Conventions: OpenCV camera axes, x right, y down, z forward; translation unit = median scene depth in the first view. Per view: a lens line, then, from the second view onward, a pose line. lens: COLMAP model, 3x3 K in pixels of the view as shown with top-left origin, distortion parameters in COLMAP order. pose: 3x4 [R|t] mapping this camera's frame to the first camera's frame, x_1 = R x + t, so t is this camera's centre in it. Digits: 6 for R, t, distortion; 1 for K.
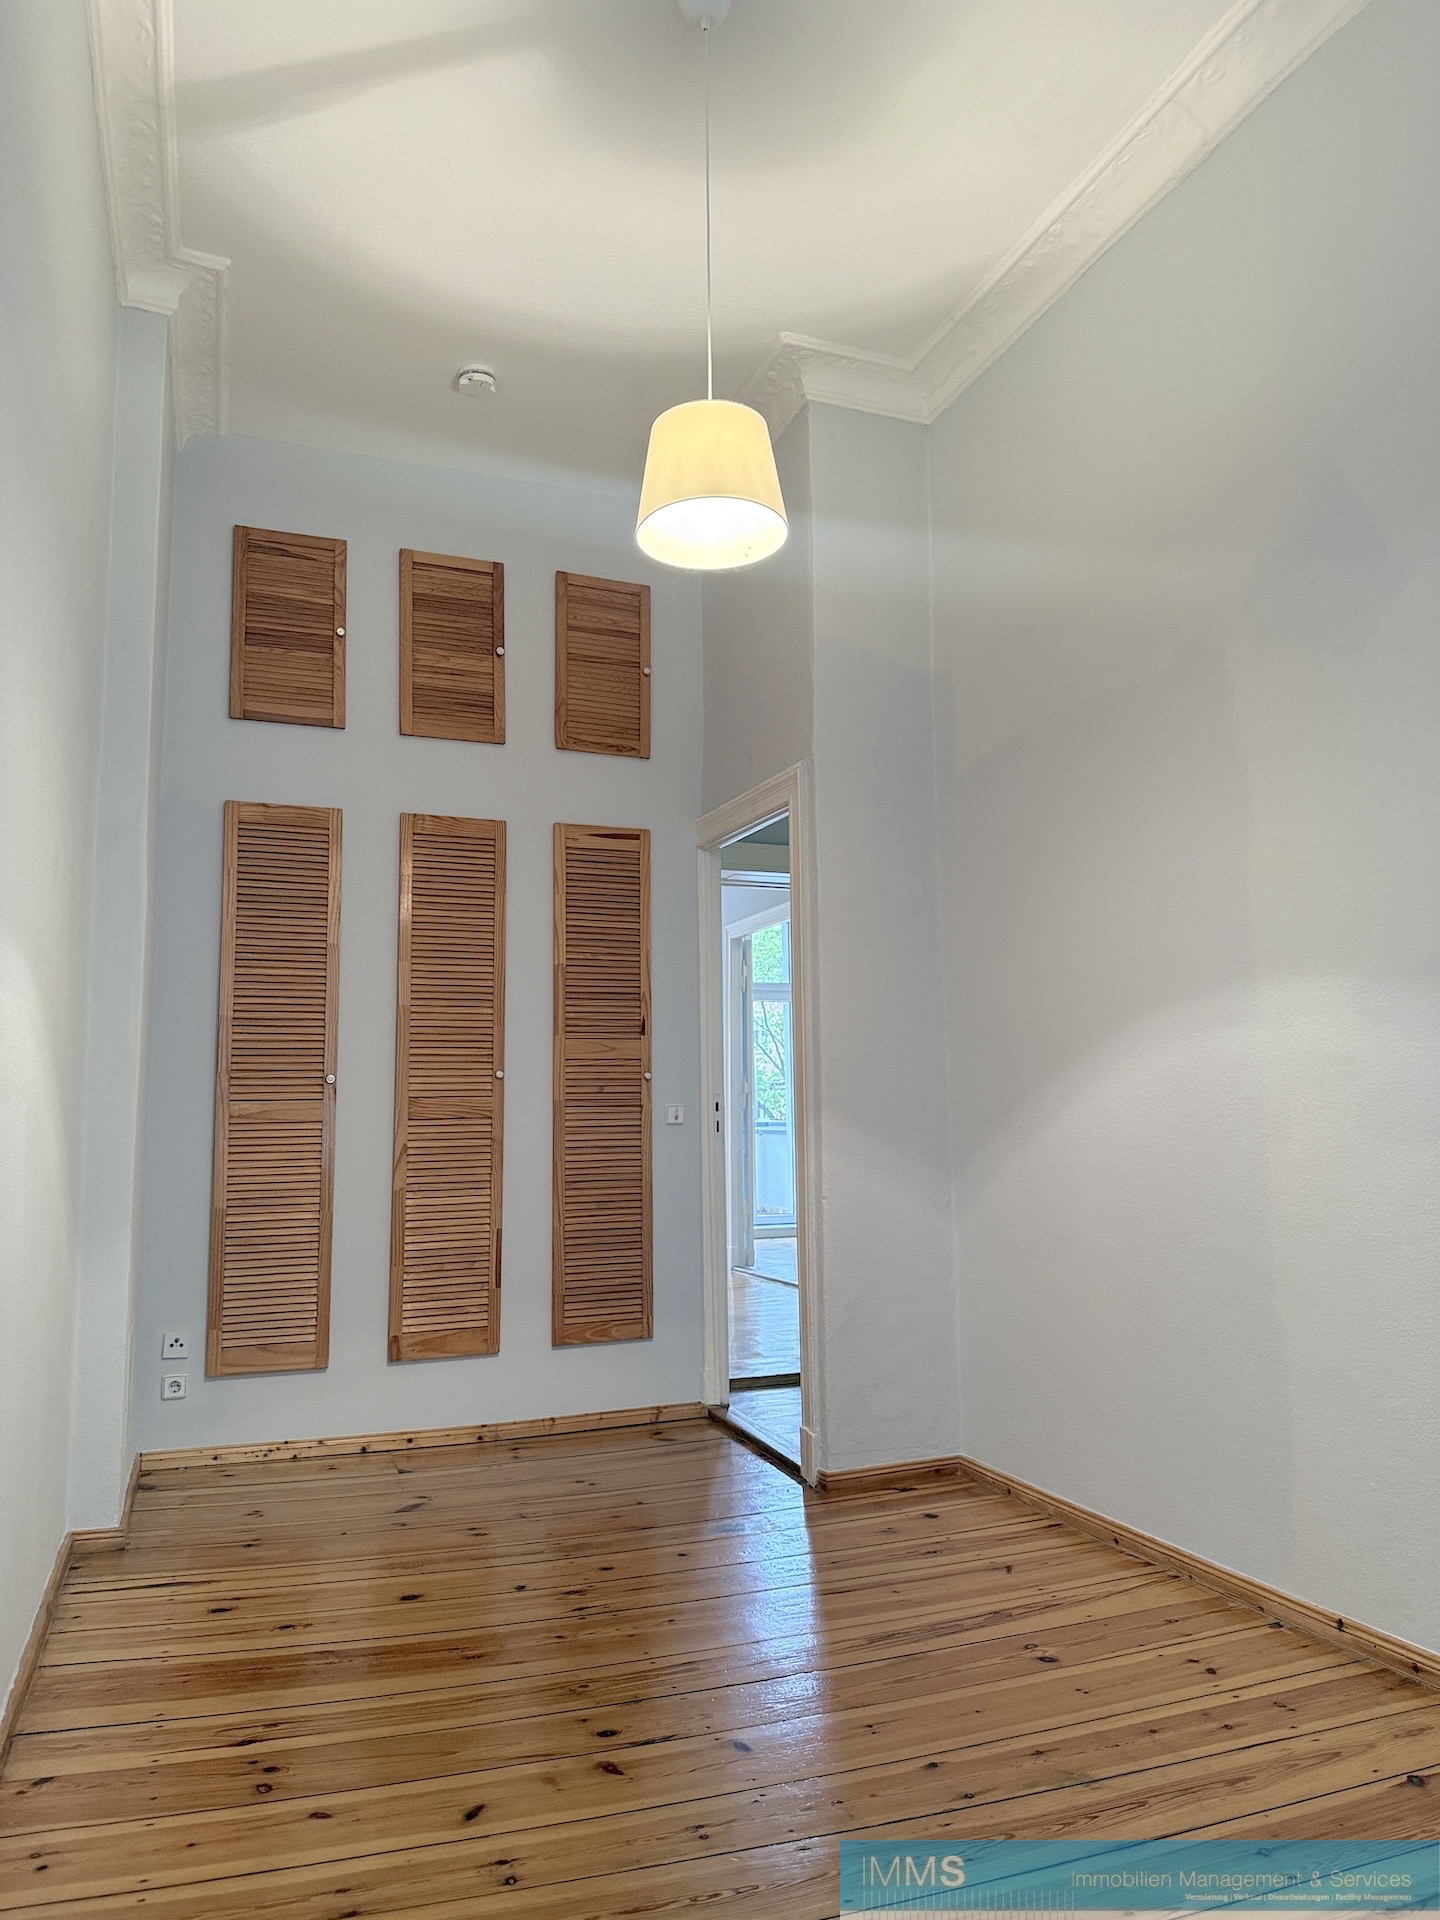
lens RADIAL K [[1324.1, 0, 734.1], [0, 1324.1, 949.4], [0, 0, 1]] dist [0.106667, -0.158597]
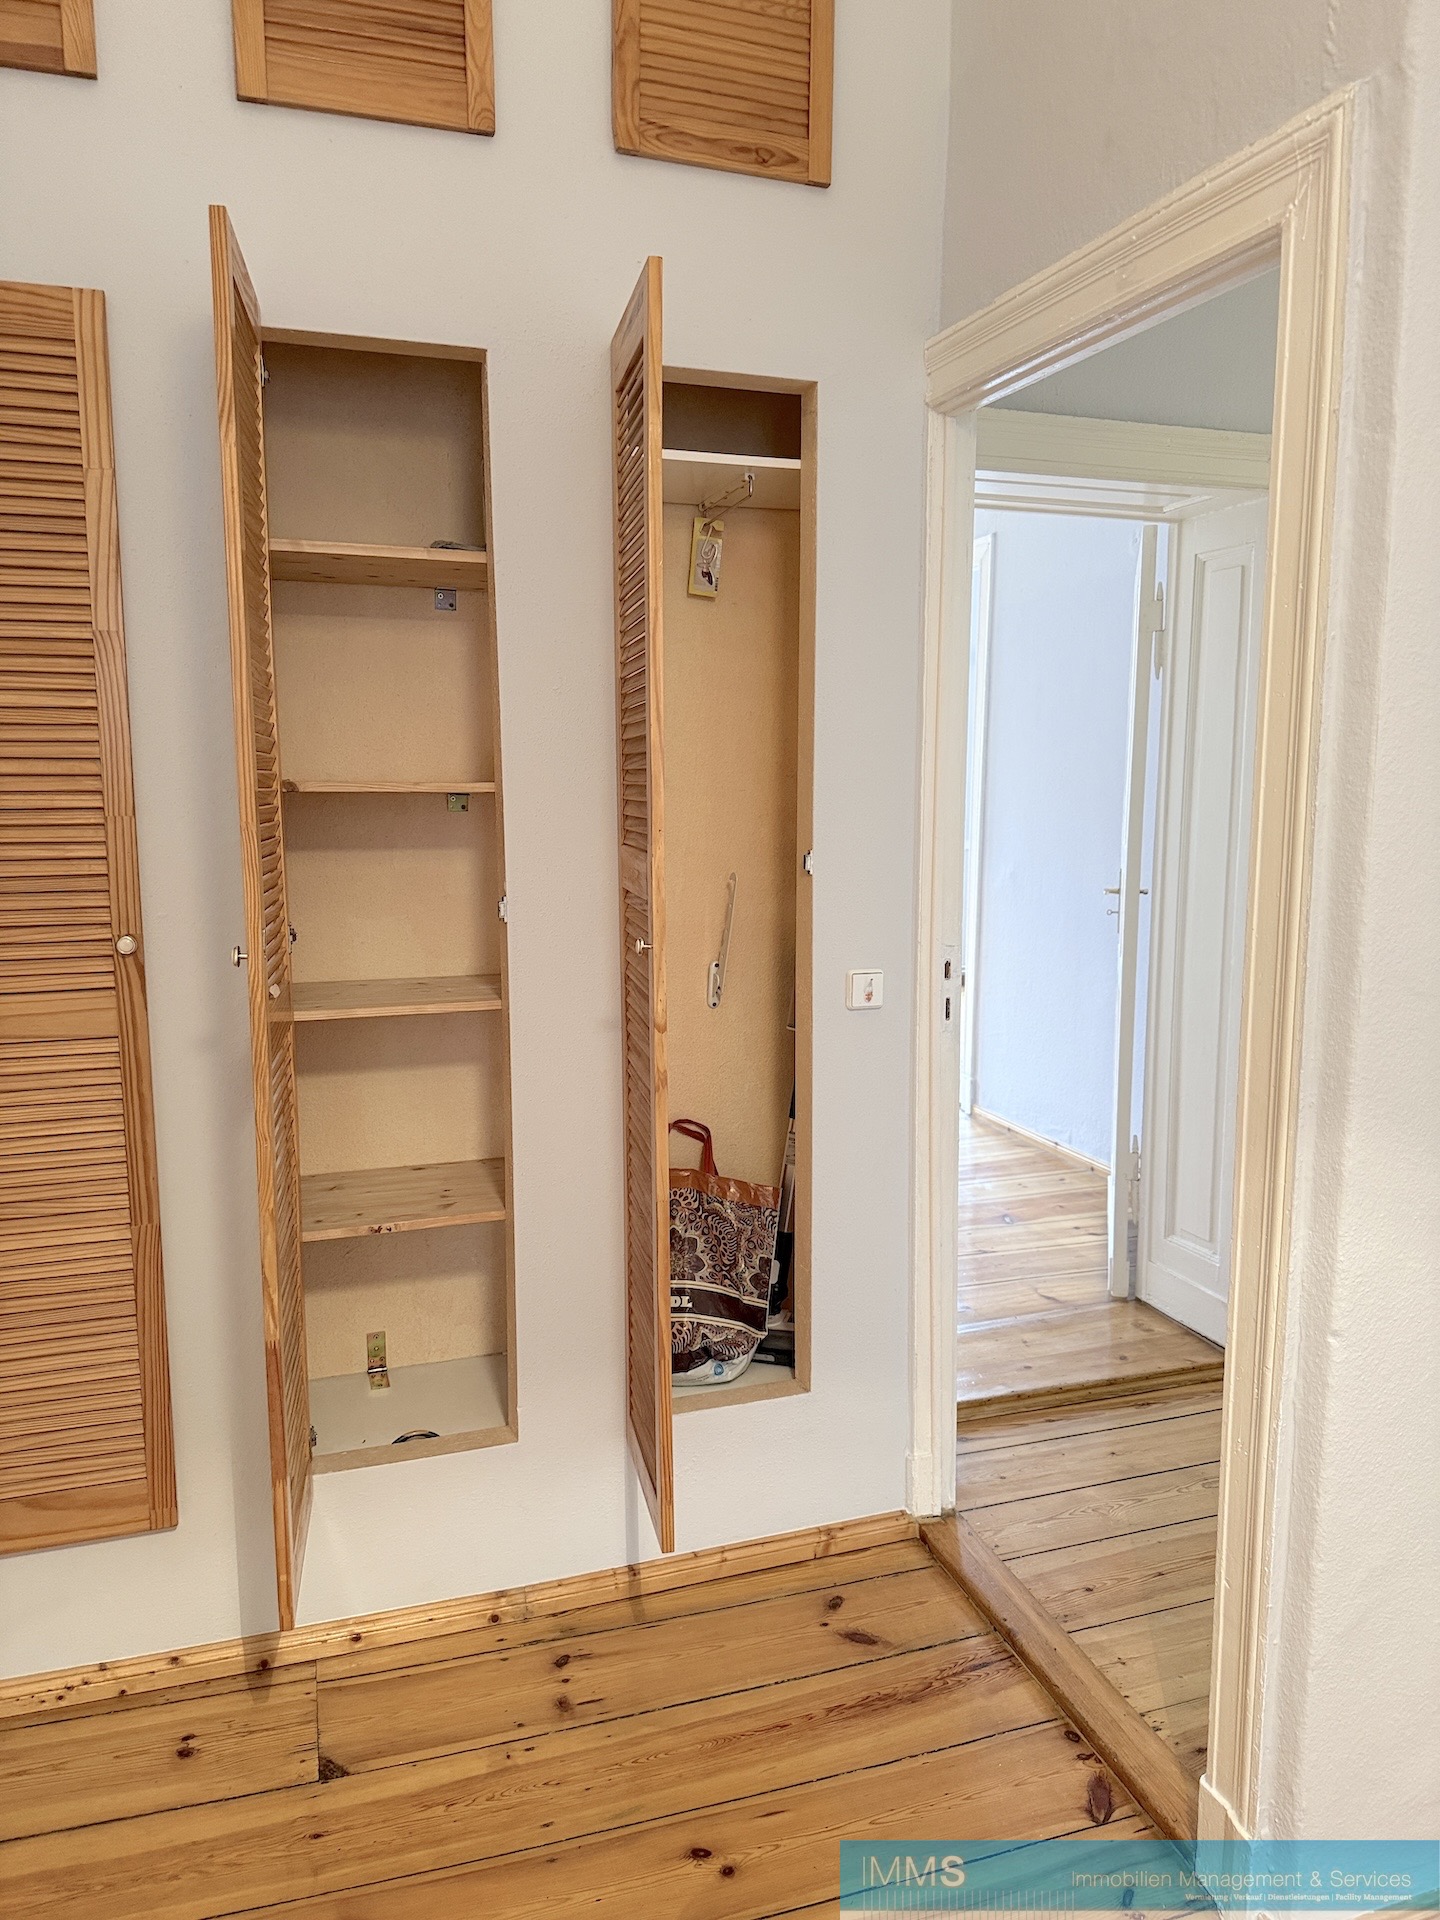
lens RADIAL K [[1381.8, 0, 726.0], [0, 1381.8, 962.6], [0, 0, 1]] dist [0.045272, -0.055531]
pose [[0.998859, 0.017512, -0.044427, -0.078933], [-0.005728, 0.967552, 0.252605, -0.014536], [0.047409, -0.252063, 0.966549, 0.537624]]
